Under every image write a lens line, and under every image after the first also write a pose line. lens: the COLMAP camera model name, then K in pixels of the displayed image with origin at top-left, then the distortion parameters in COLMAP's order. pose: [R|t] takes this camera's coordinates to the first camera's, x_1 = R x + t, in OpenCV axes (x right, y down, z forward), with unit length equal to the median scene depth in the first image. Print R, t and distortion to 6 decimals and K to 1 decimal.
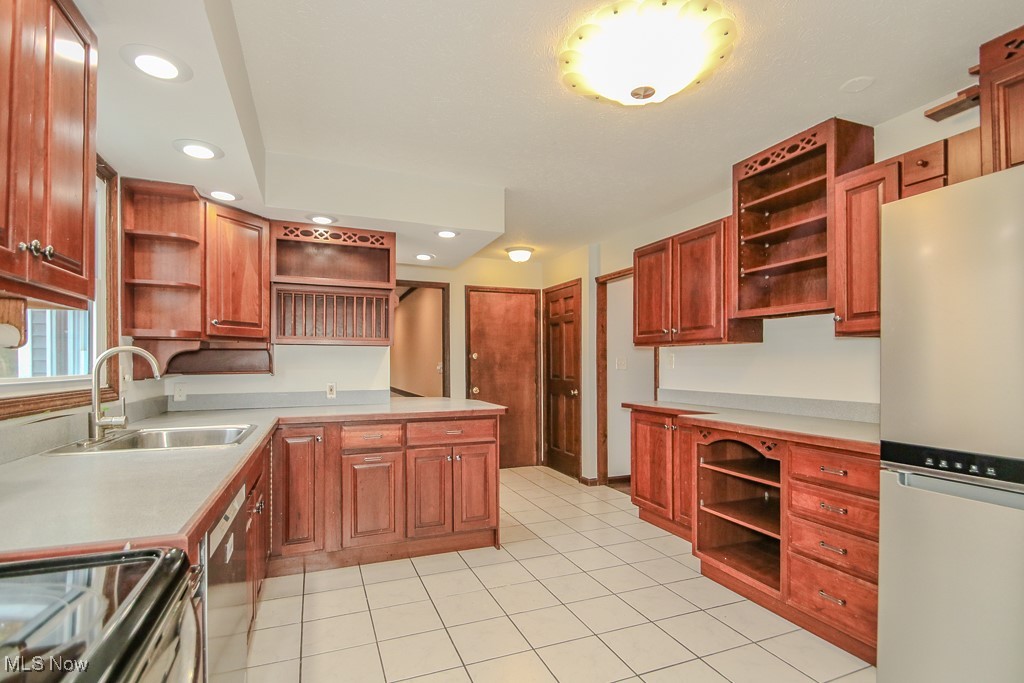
lens RADIAL K [[483.9, 0, 519.8], [0, 483.9, 362.4], [0, 0, 1]] dist [0.002233, -0.001469]
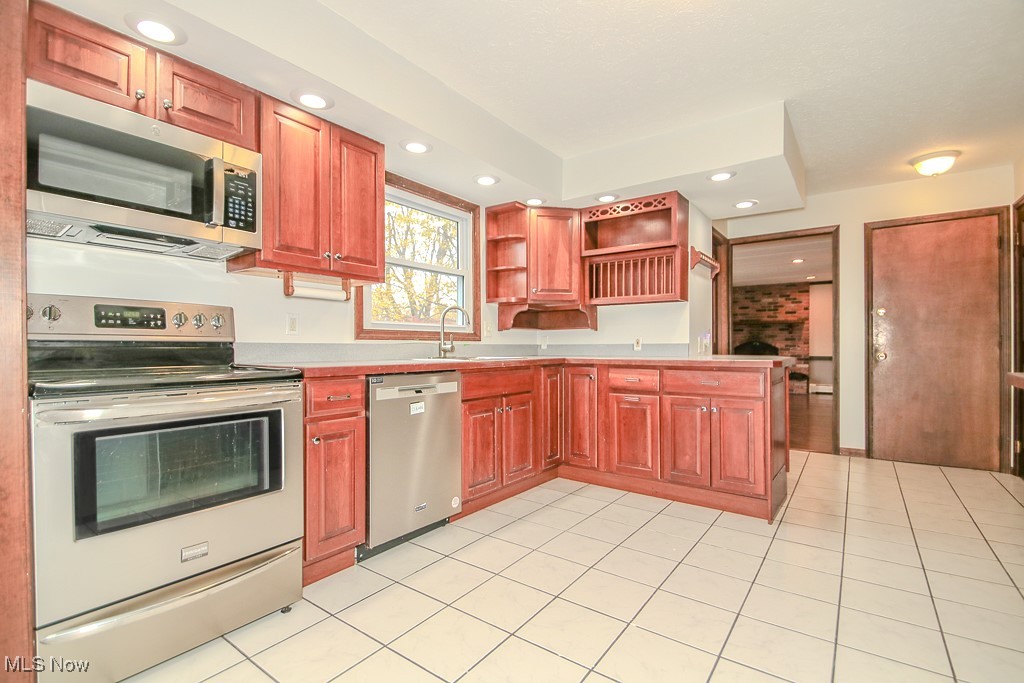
lens RADIAL K [[483.9, 0, 507.9], [0, 483.9, 342.6], [0, 0, 1]] dist [0.002233, -0.001469]
pose [[0.523254, -0.006465, -0.852152, 0.476235], [0.005353, 0.999976, -0.004299, 0.066807], [0.852160, -0.002312, 0.523277, 0.154058]]
